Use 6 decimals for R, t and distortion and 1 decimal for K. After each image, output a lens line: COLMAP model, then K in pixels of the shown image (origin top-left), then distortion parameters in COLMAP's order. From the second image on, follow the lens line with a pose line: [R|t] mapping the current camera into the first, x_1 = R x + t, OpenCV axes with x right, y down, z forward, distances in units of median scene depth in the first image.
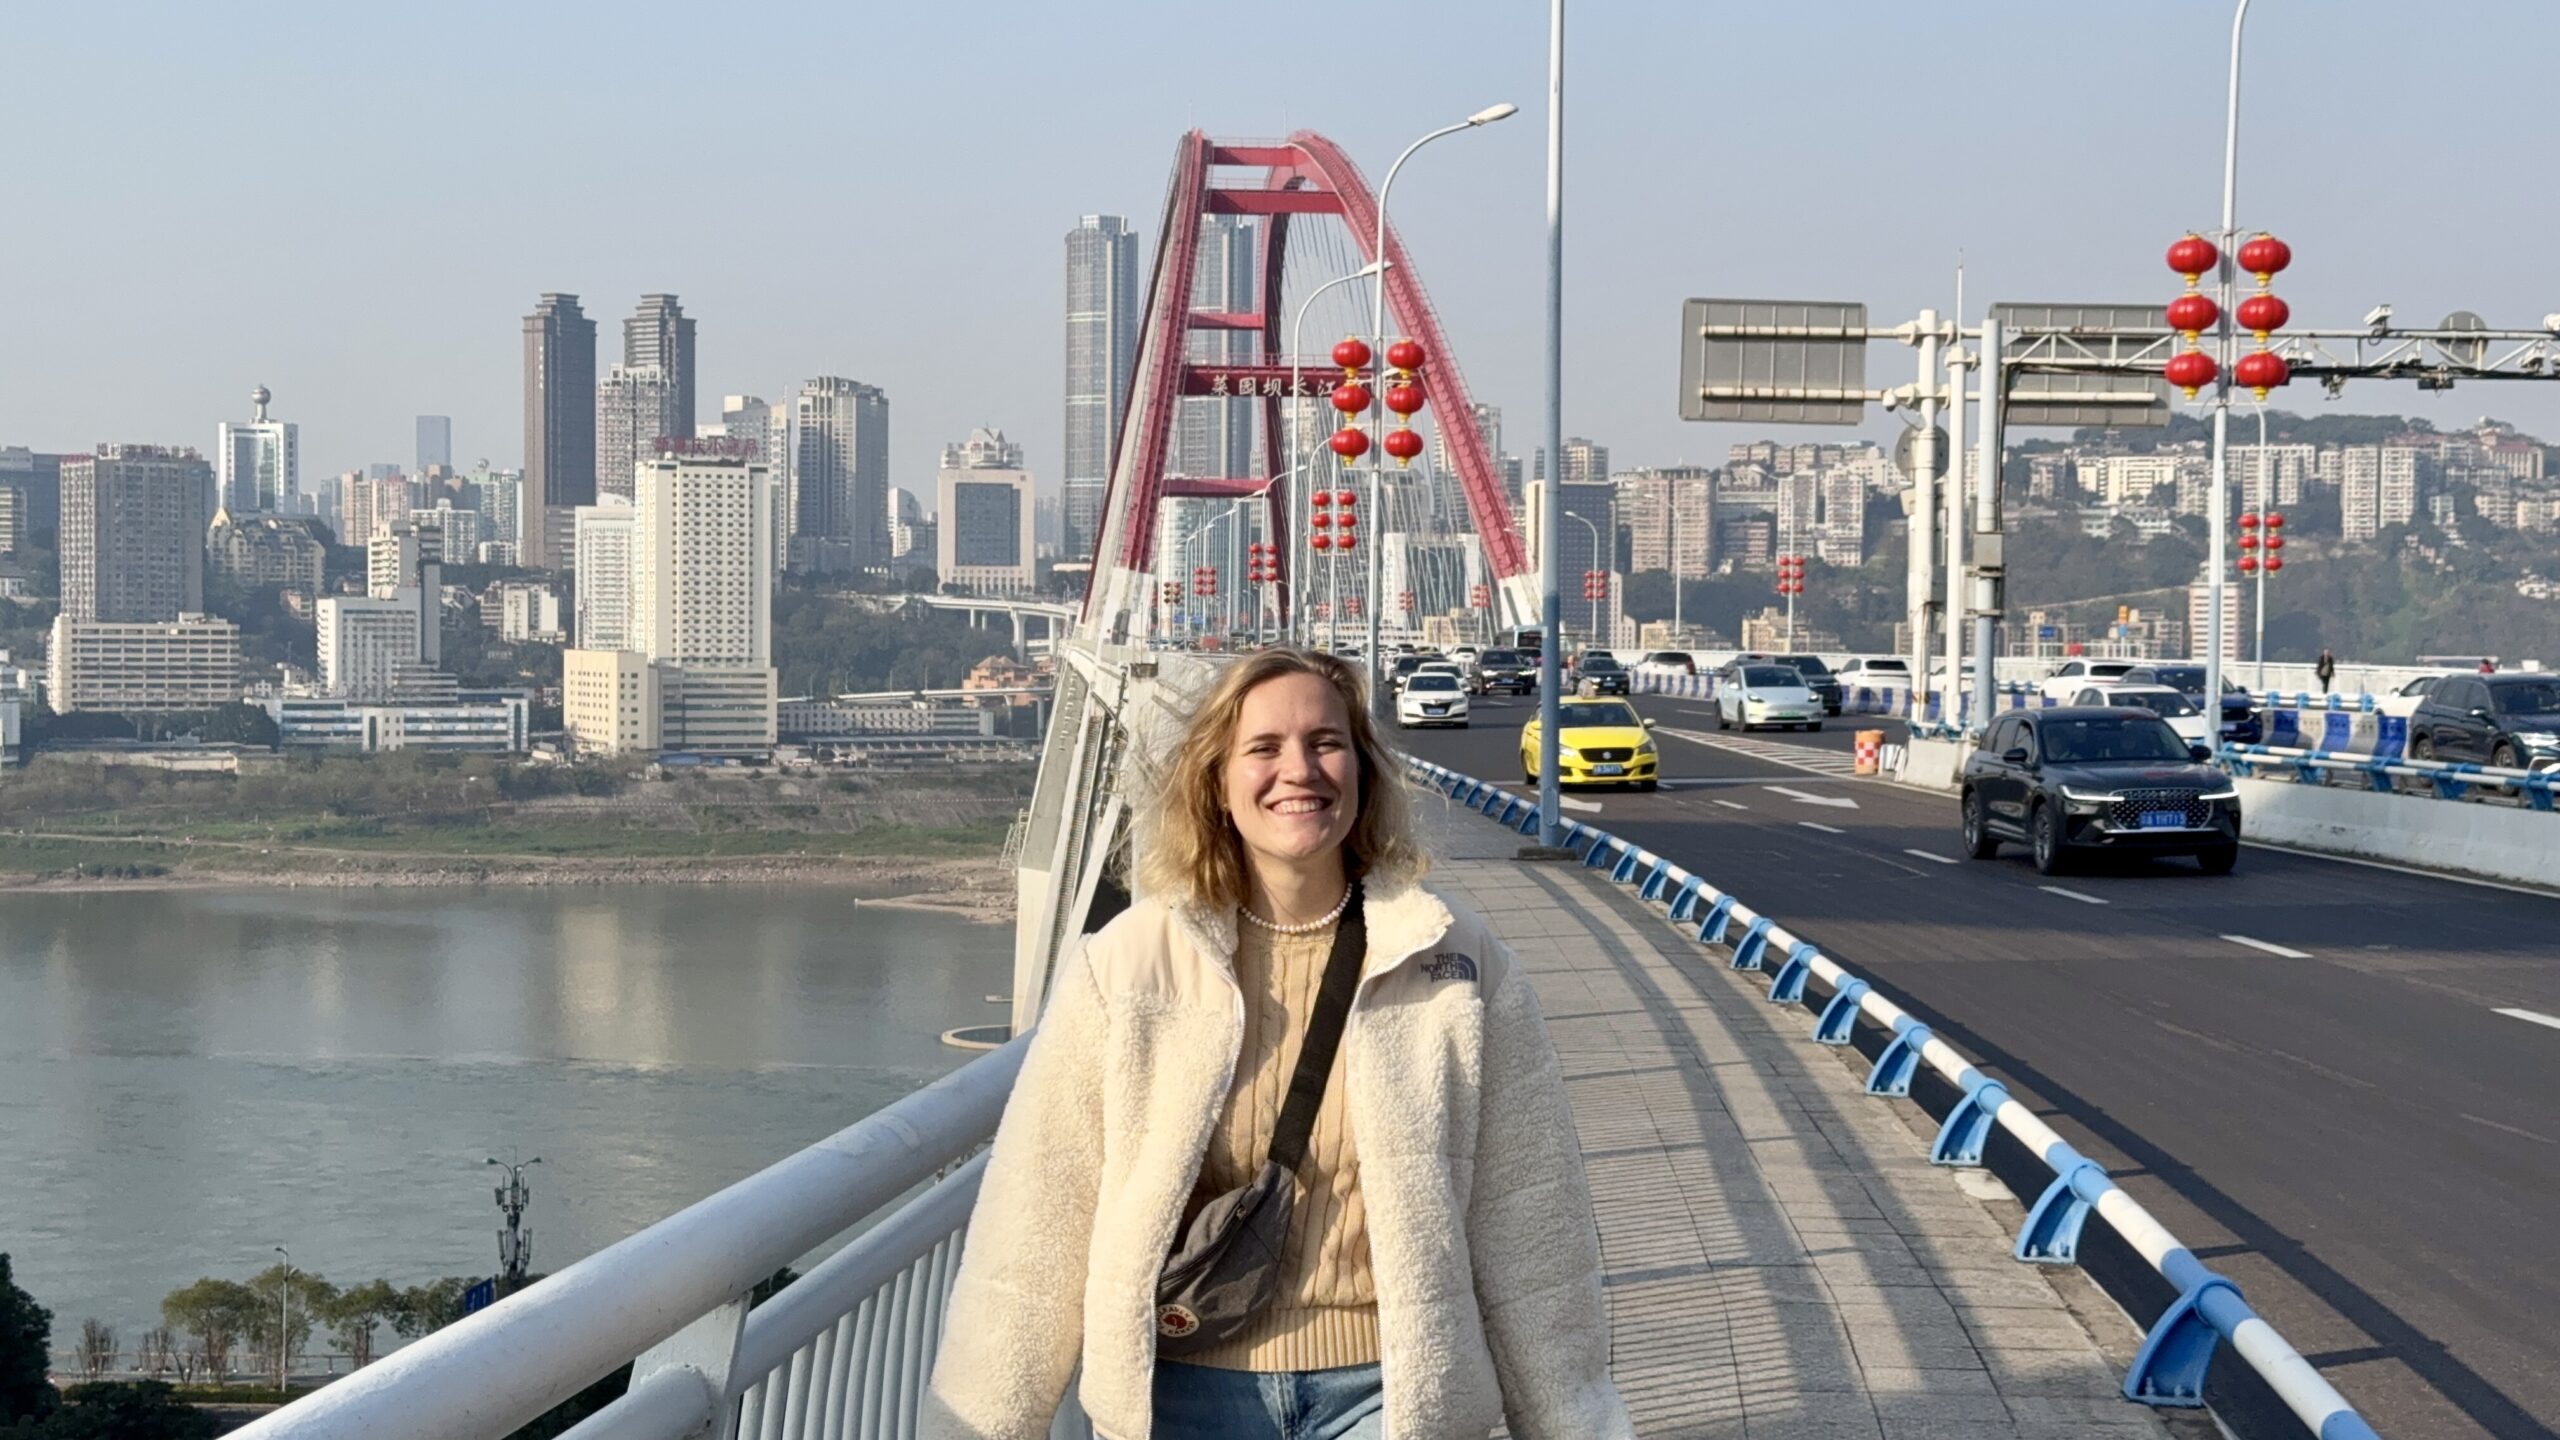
lens RADIAL K [[3375.7, 0, 1280.0], [0, 3375.7, 720.0], [0, 0, 1]] dist [0.245840, -0.001814]
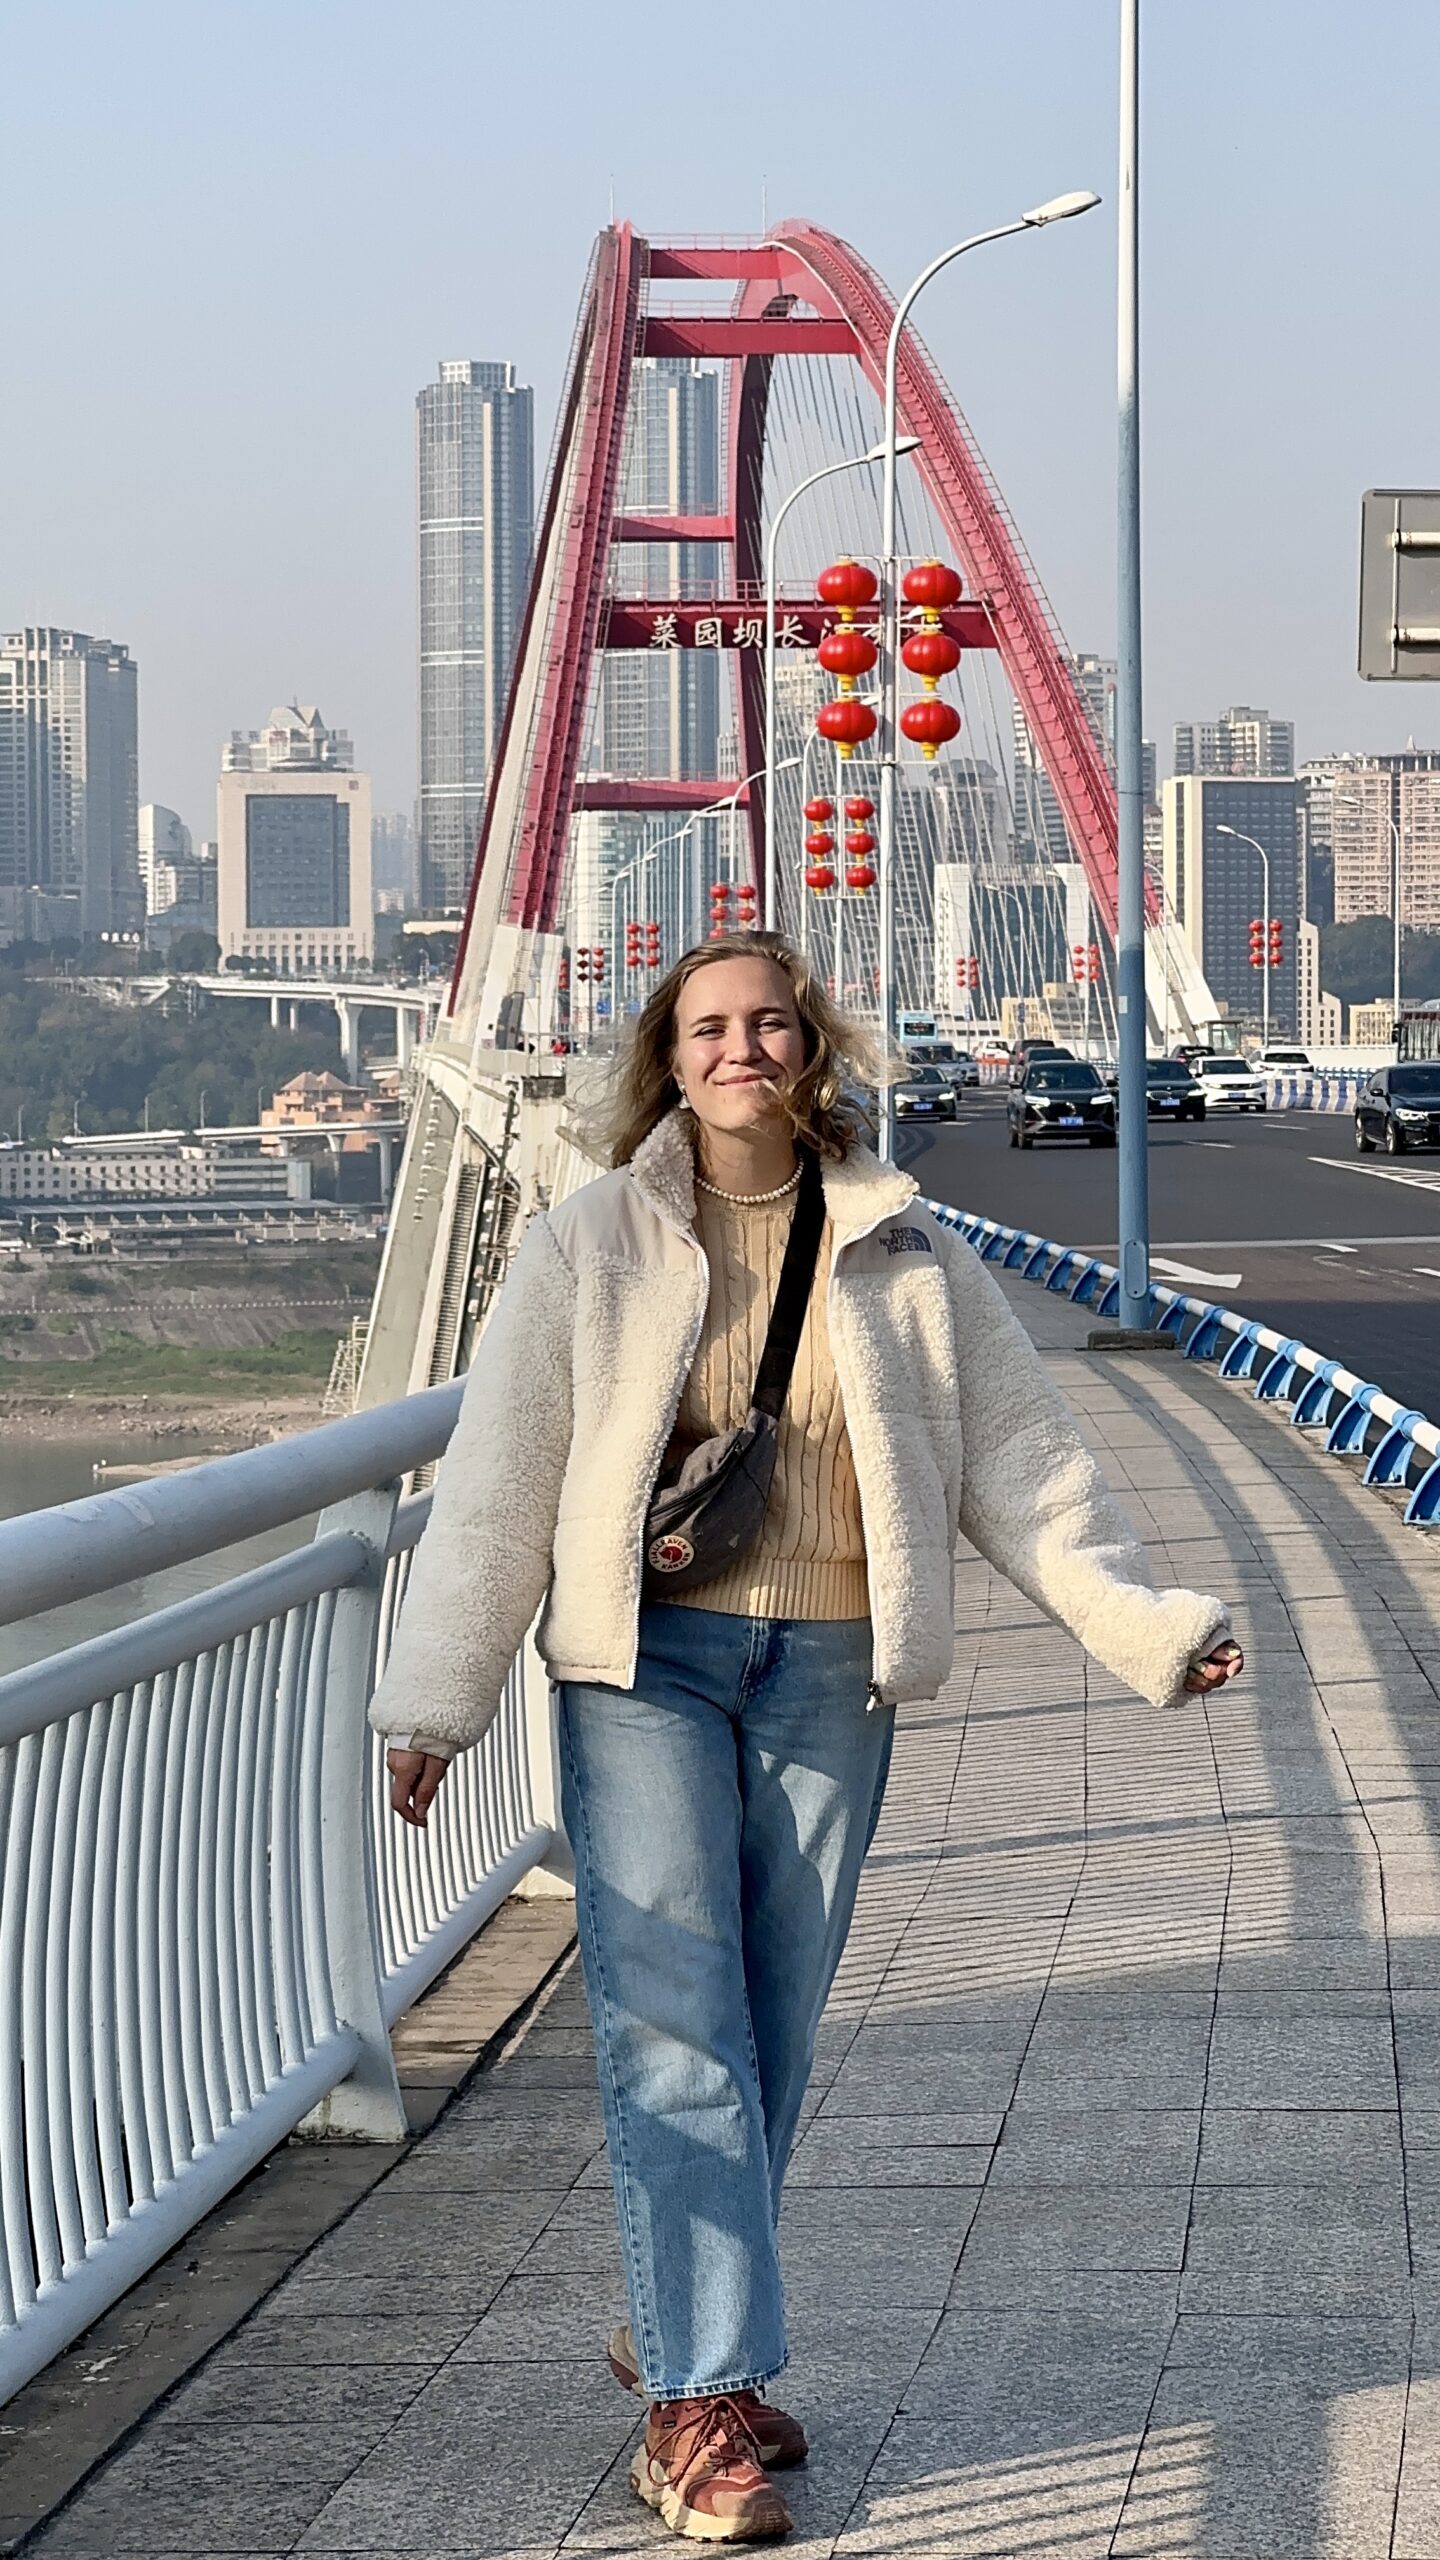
lens RADIAL K [[6145.5, 0, 720.0], [0, 6145.5, 1280.0], [0, 0, 1]] dist [-0.457541, 16.811952]
pose [[0.999629, -0.013157, -0.023850, 0.017509], [0.013391, 0.999864, 0.009670, 0.009661], [0.023720, -0.009986, 0.999669, -0.127517]]
